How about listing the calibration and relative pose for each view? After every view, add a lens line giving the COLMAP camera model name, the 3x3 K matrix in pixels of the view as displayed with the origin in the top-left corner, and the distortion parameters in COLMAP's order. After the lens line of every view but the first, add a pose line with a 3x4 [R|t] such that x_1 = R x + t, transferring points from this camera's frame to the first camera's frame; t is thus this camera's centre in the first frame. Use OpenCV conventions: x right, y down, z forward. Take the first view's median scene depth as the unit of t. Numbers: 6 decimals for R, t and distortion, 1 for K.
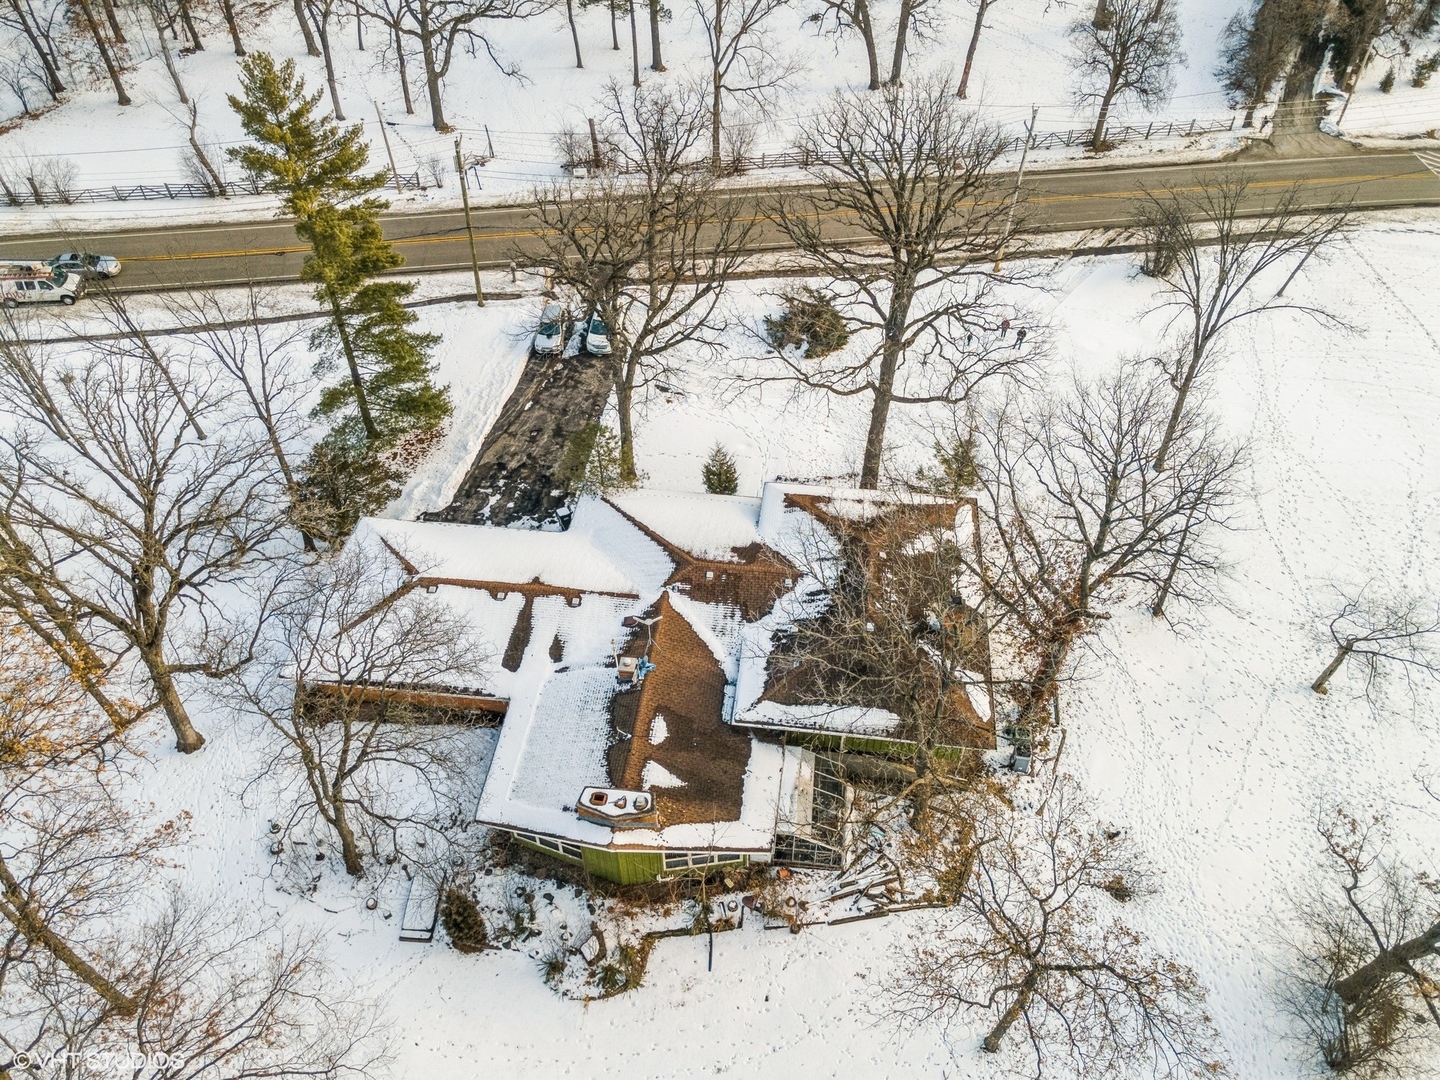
lens RADIAL K [[1035.6, 0, 715.7], [0, 1035.6, 542.5], [0, 0, 1]] dist [0.031812, 0.026384]
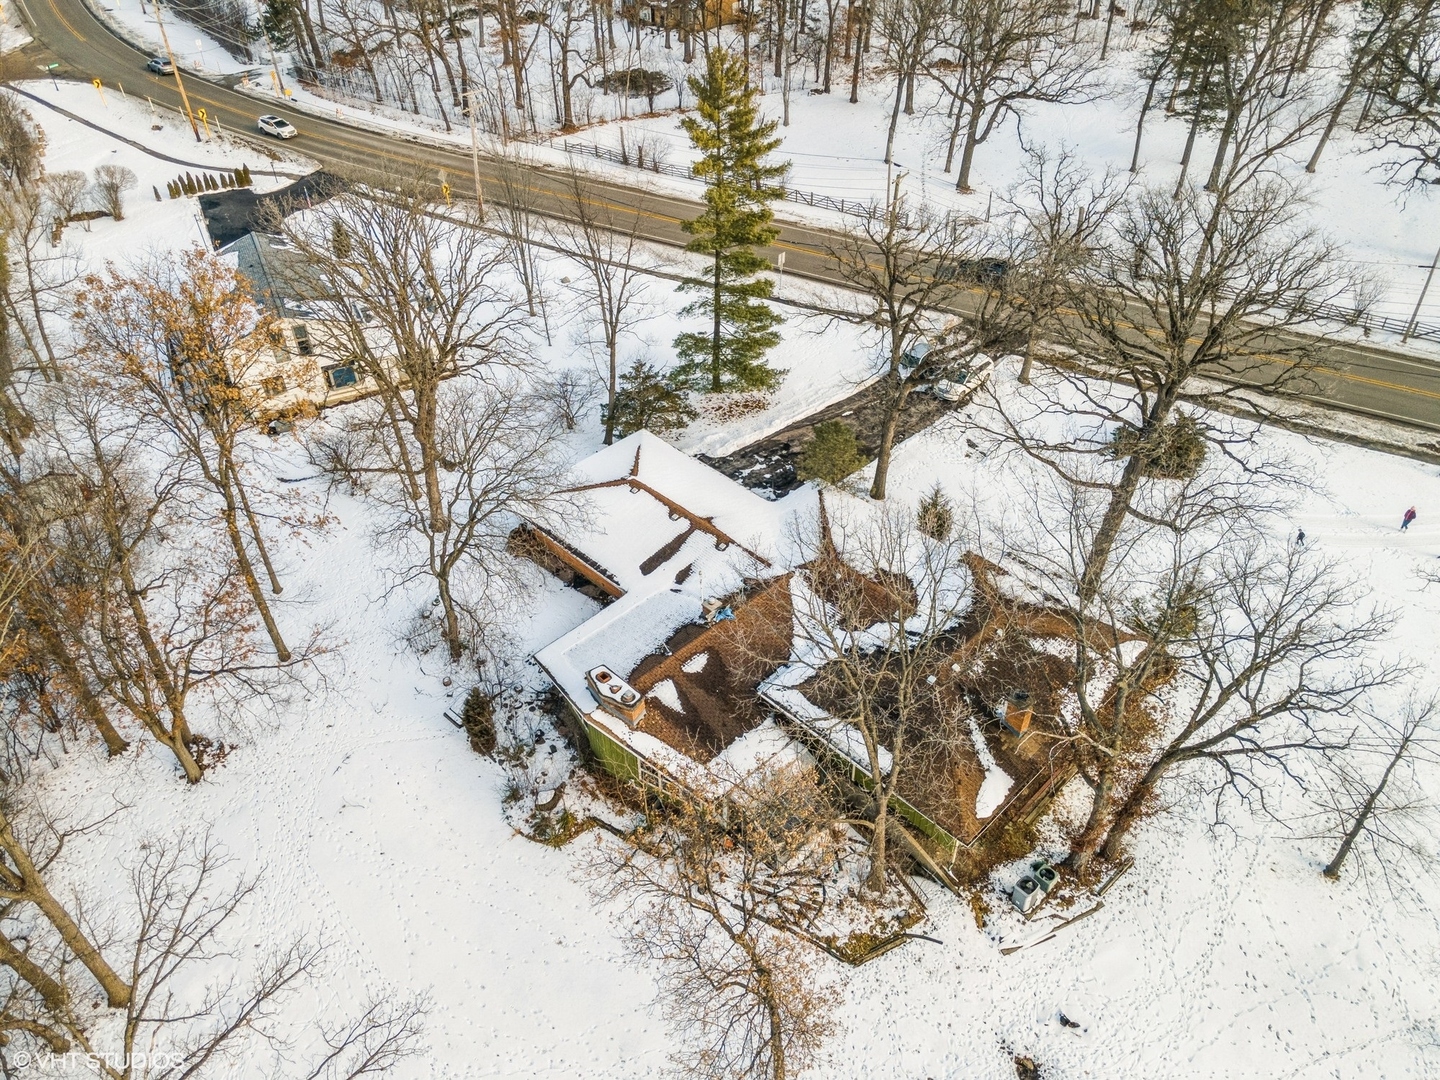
lens RADIAL K [[1035.6, 0, 724.9], [0, 1035.6, 539.5], [0, 0, 1]] dist [0.031812, 0.026384]
pose [[0.787452, 0.395125, -0.473070, 0.388999], [-0.440077, 0.897793, 0.017337, 0.031204], [0.431569, 0.194535, 0.880854, 0.038457]]
